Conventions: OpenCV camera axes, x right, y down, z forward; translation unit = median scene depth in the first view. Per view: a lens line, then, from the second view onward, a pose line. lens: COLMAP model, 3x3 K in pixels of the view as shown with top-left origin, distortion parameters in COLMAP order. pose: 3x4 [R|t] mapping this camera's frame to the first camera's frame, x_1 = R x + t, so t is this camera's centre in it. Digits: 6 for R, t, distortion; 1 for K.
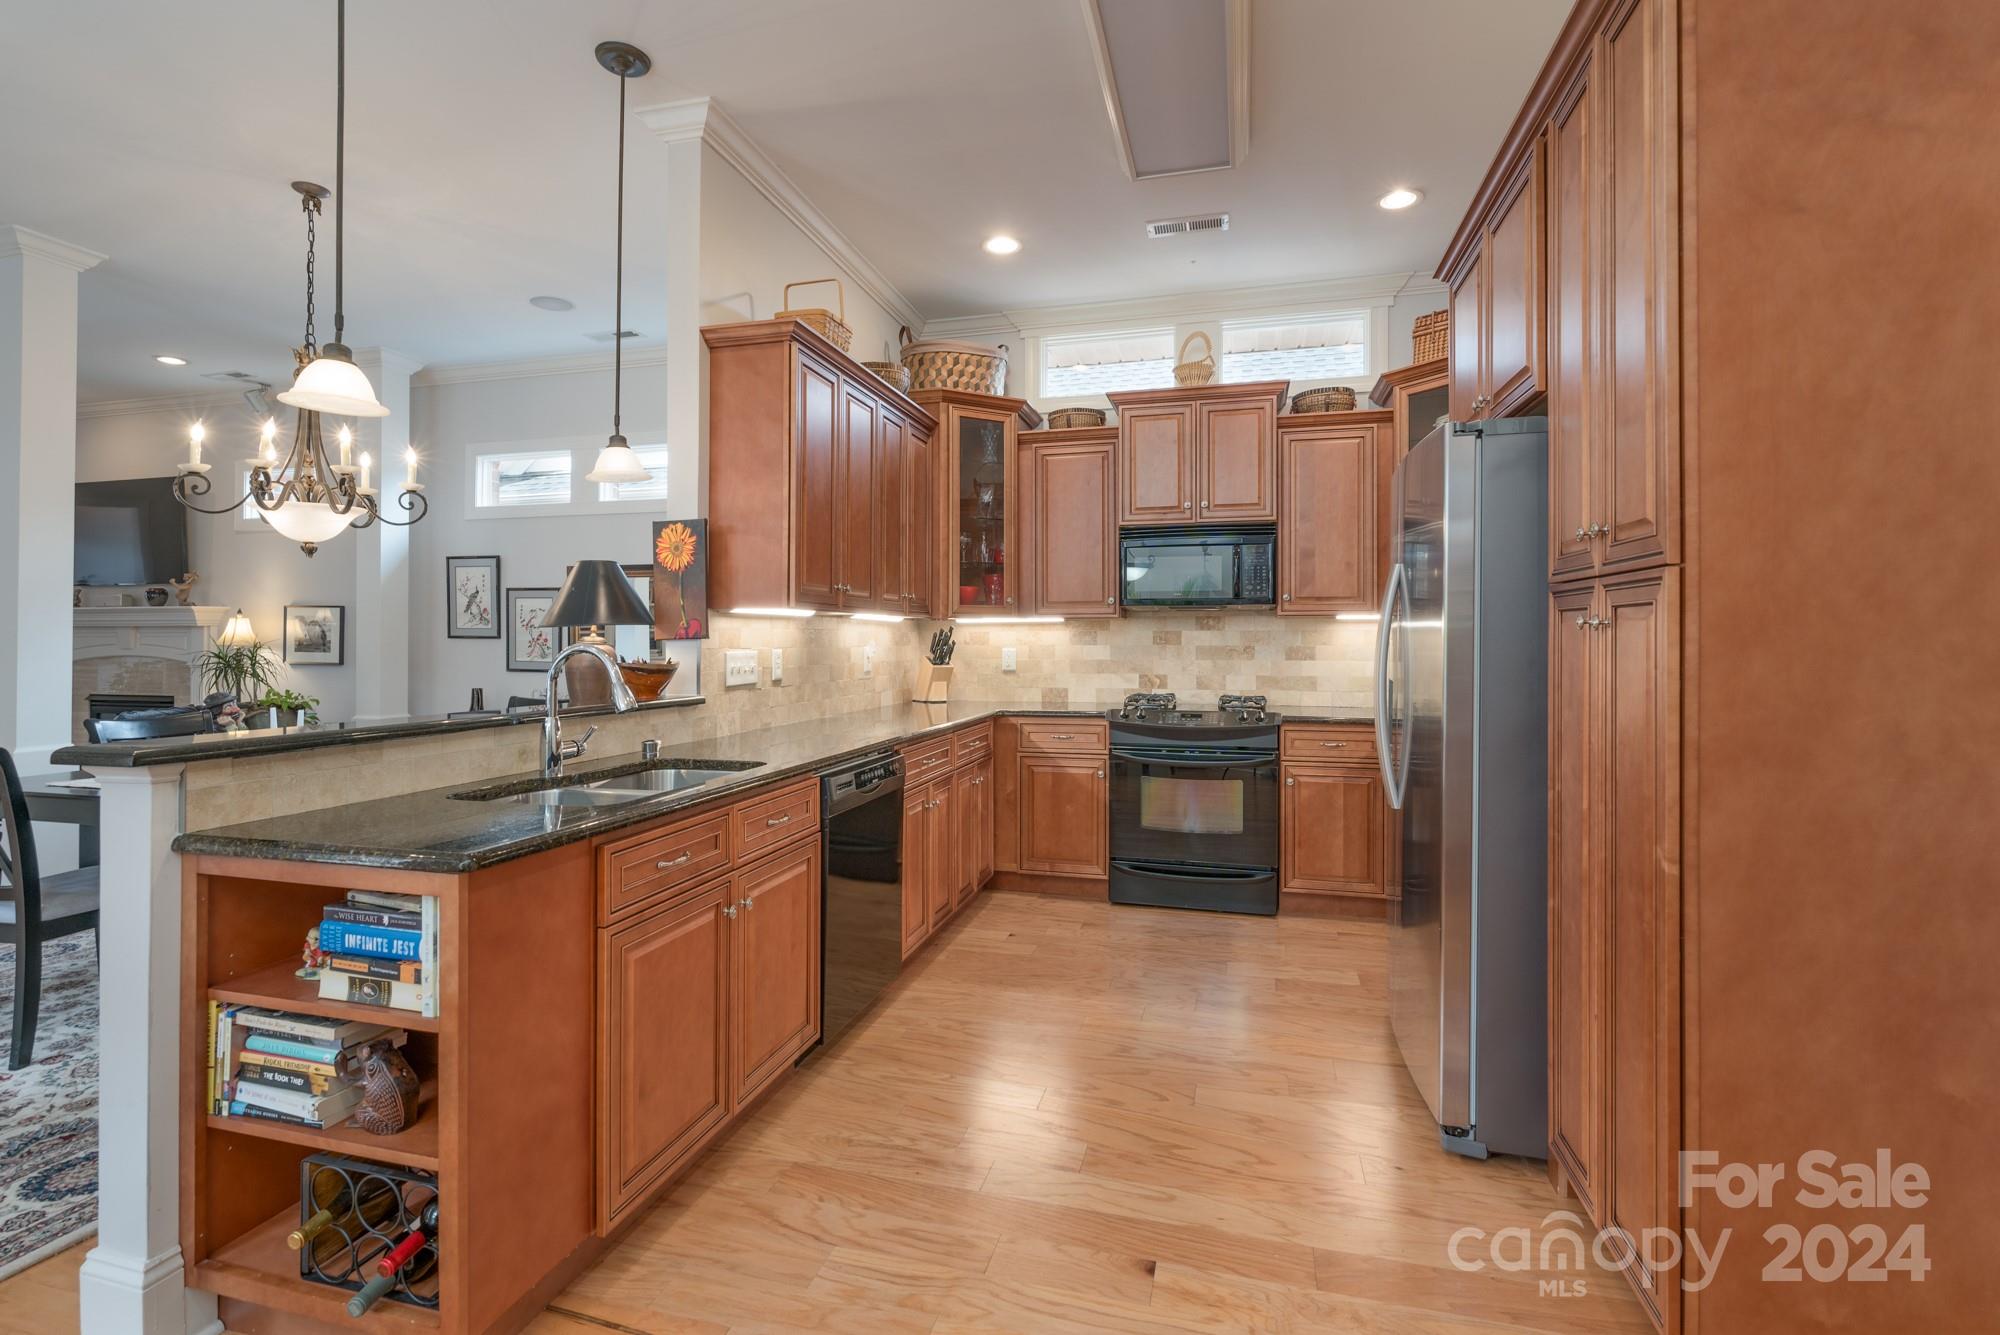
lens RADIAL K [[902.6, 0, 999.9], [0, 902.6, 633.3], [0, 0, 1]] dist [-0.007196, 0.000566]
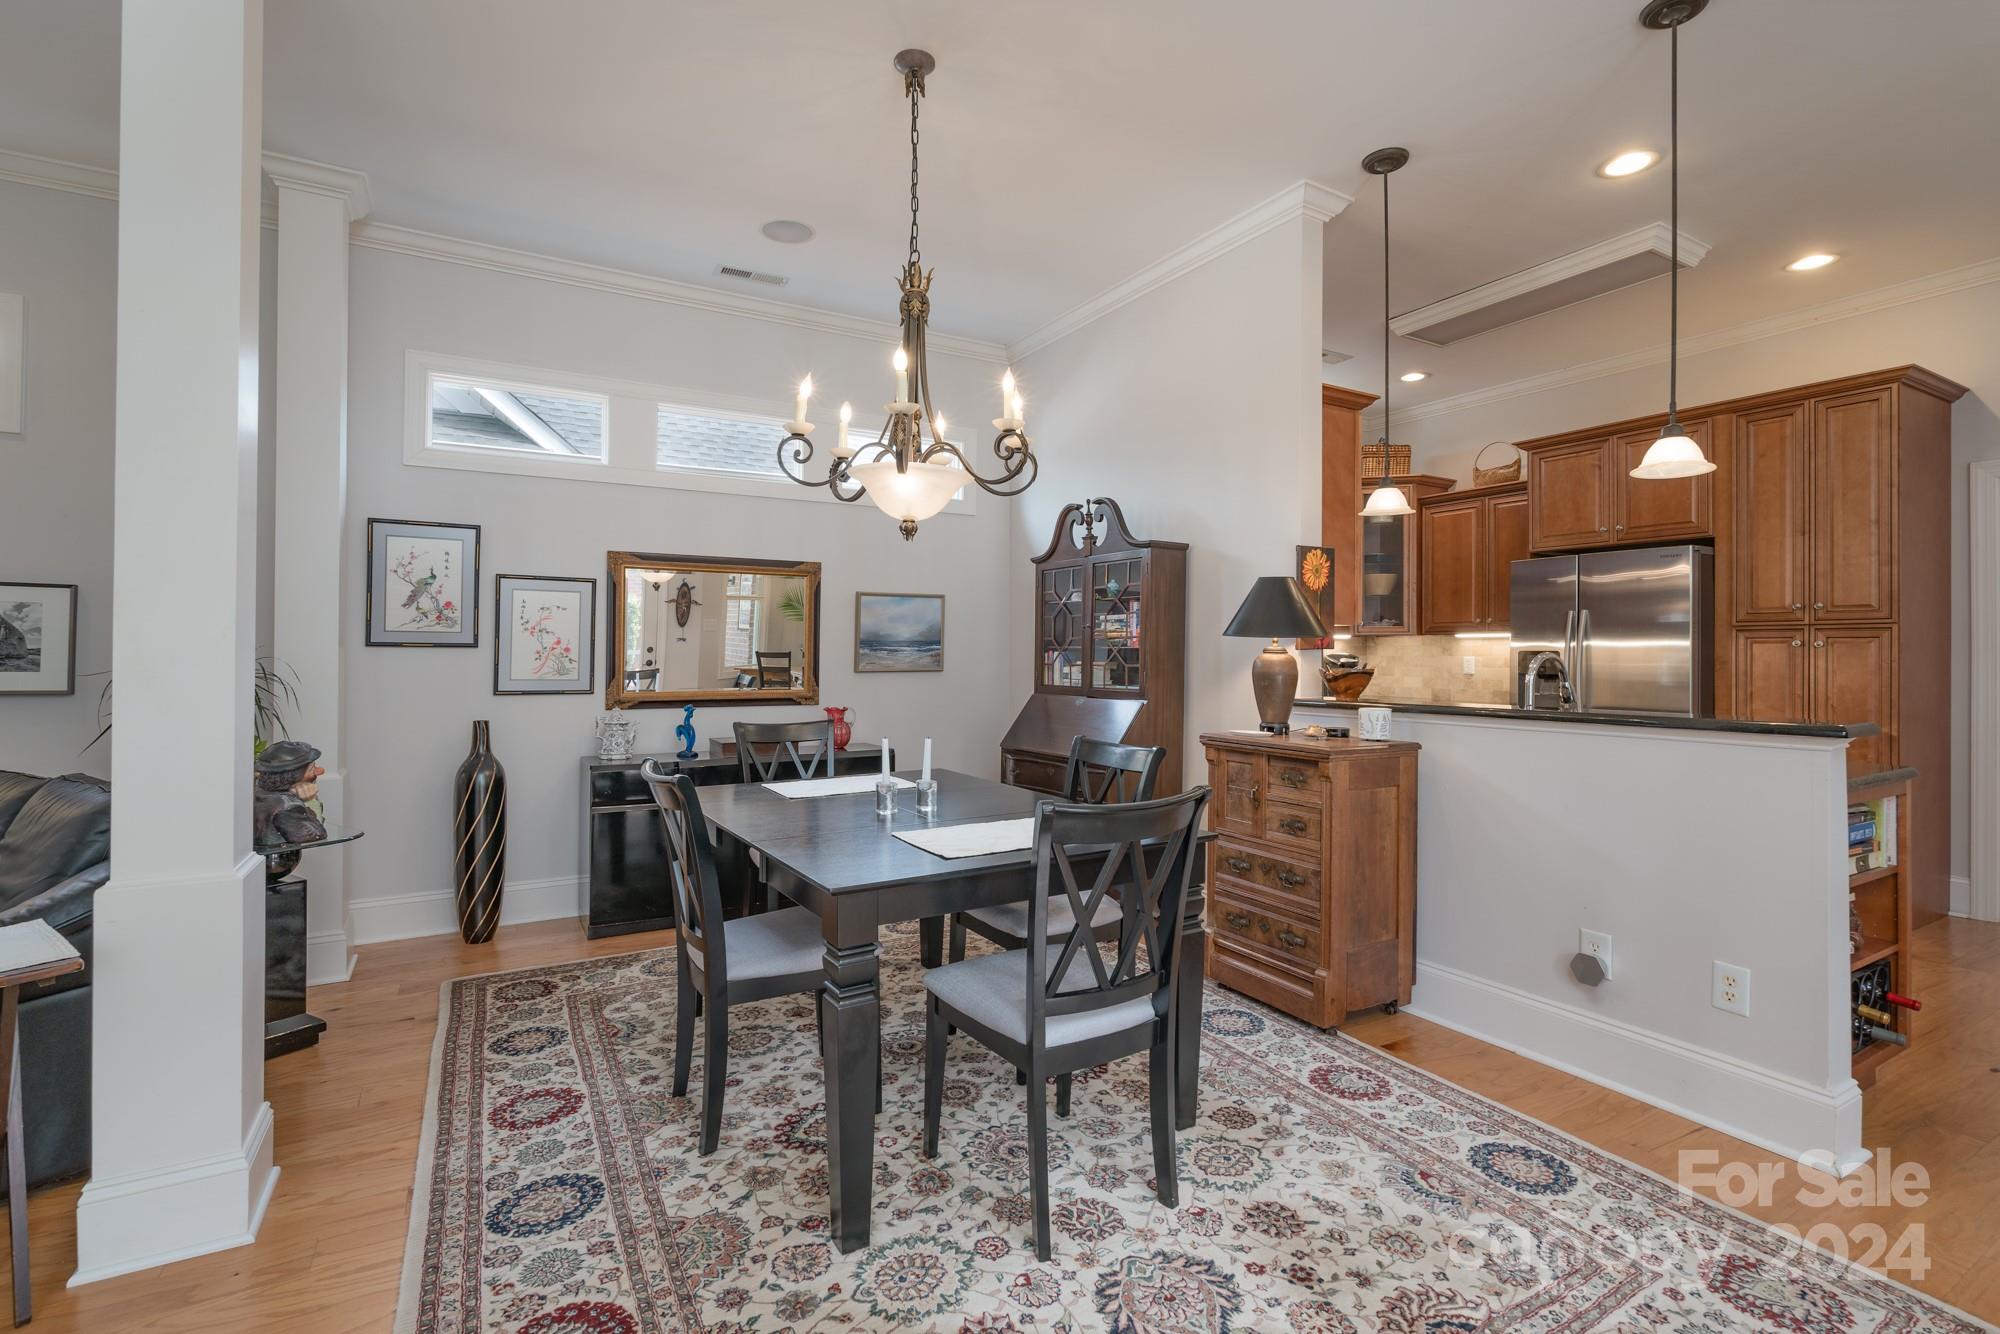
lens RADIAL K [[902.6, 0, 992.9], [0, 902.6, 654.3], [0, 0, 1]] dist [-0.007196, 0.000566]
pose [[0.707350, 0.001310, 0.706862, -0.948444], [-0.006252, 0.999971, 0.004404, 0.007136], [-0.706836, -0.007535, 0.707337, 0.302534]]
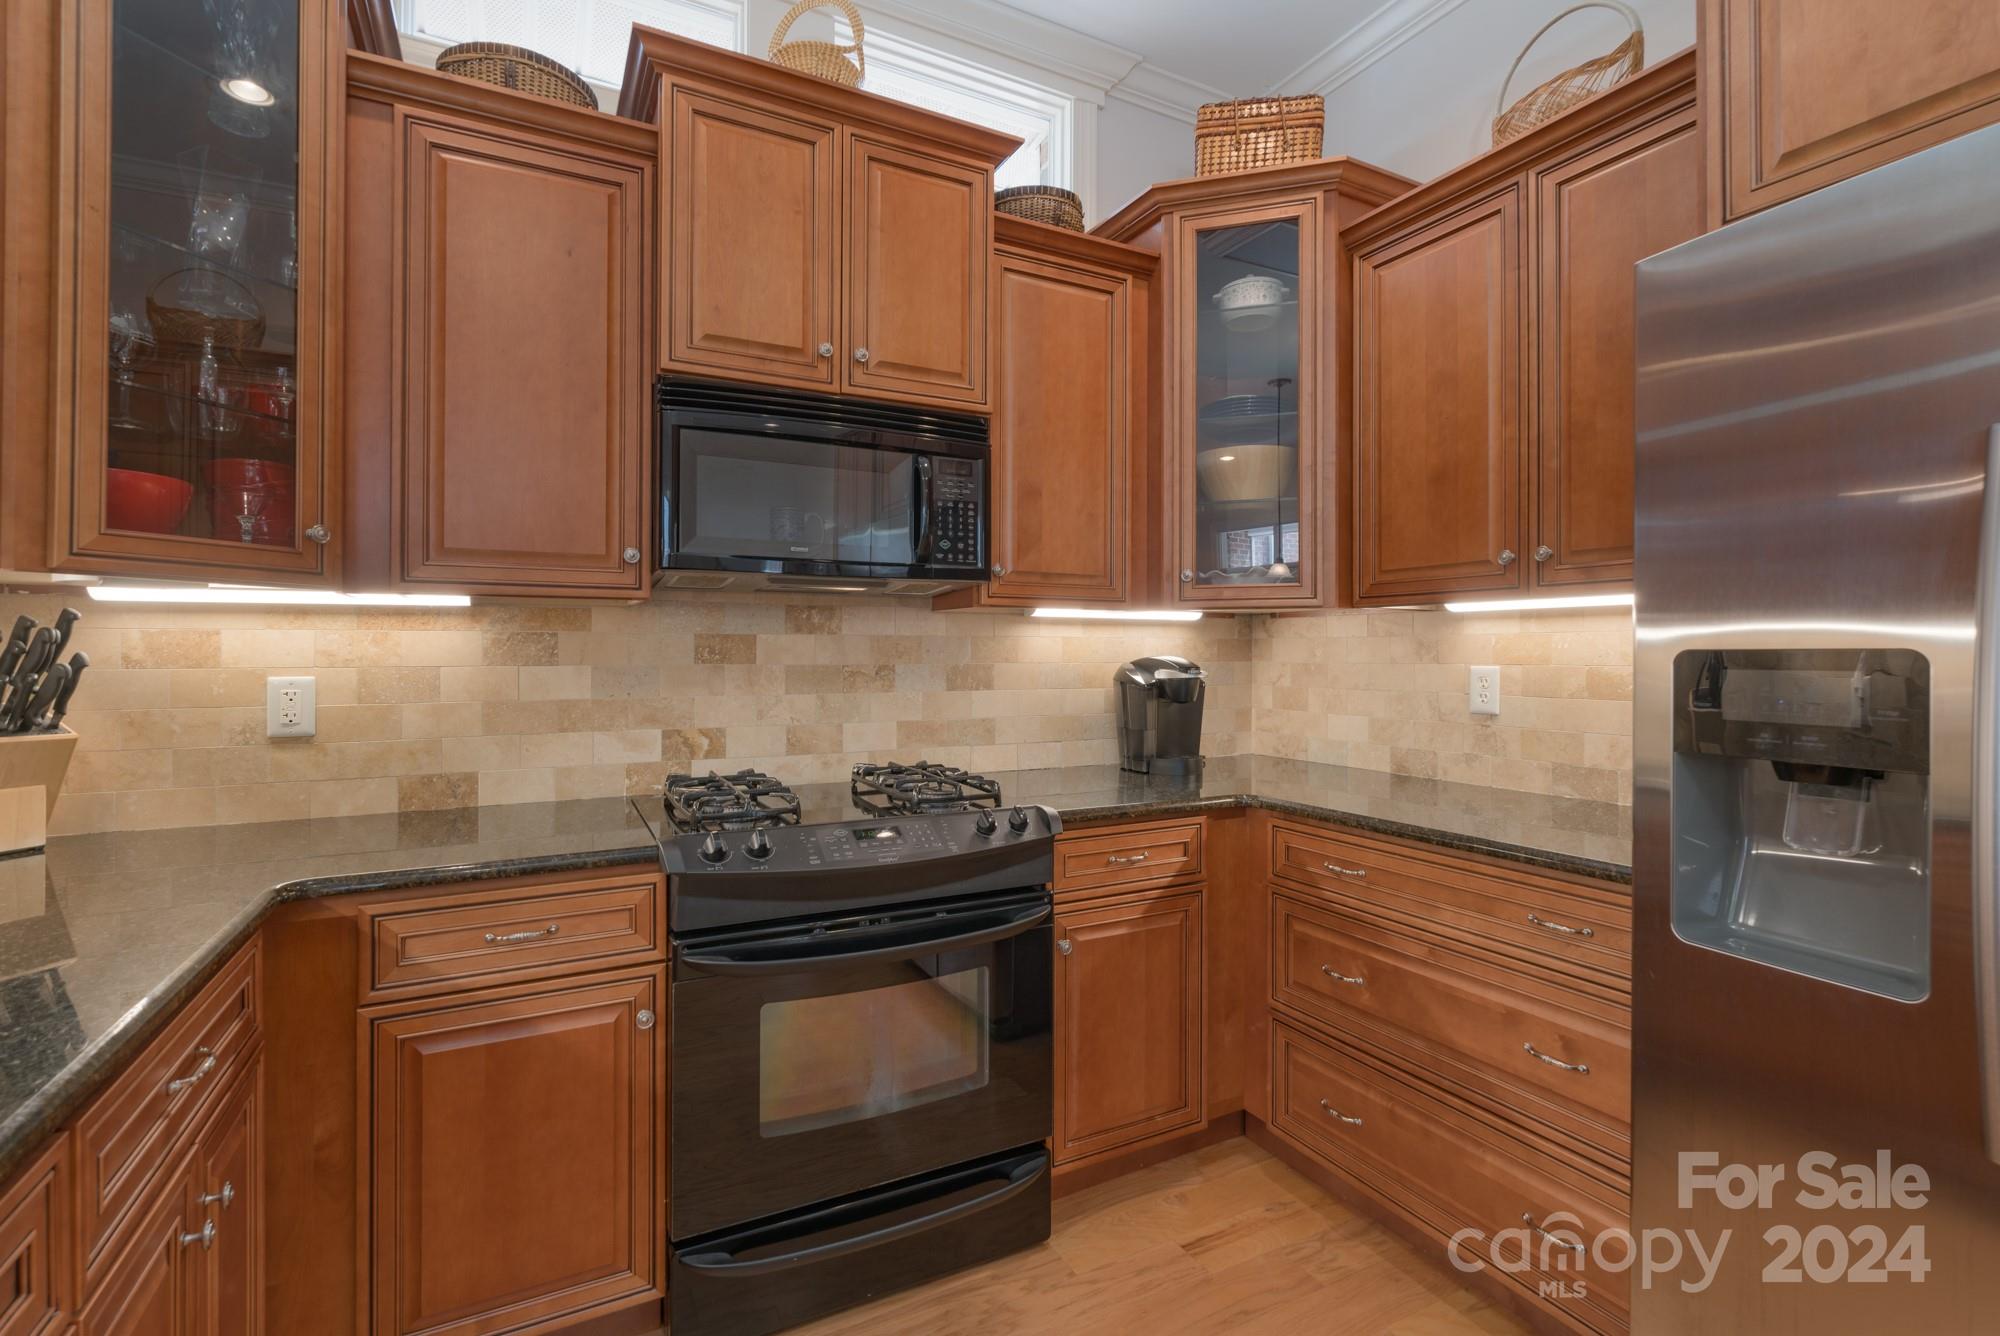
lens RADIAL K [[902.6, 0, 992.2], [0, 902.6, 646.0], [0, 0, 1]] dist [-0.007196, 0.000566]
pose [[0.735970, 0.005151, 0.676994, -0.028887], [-0.005785, 0.999982, -0.001319, 0.003624], [-0.676989, -0.002946, 0.735987, 0.571097]]
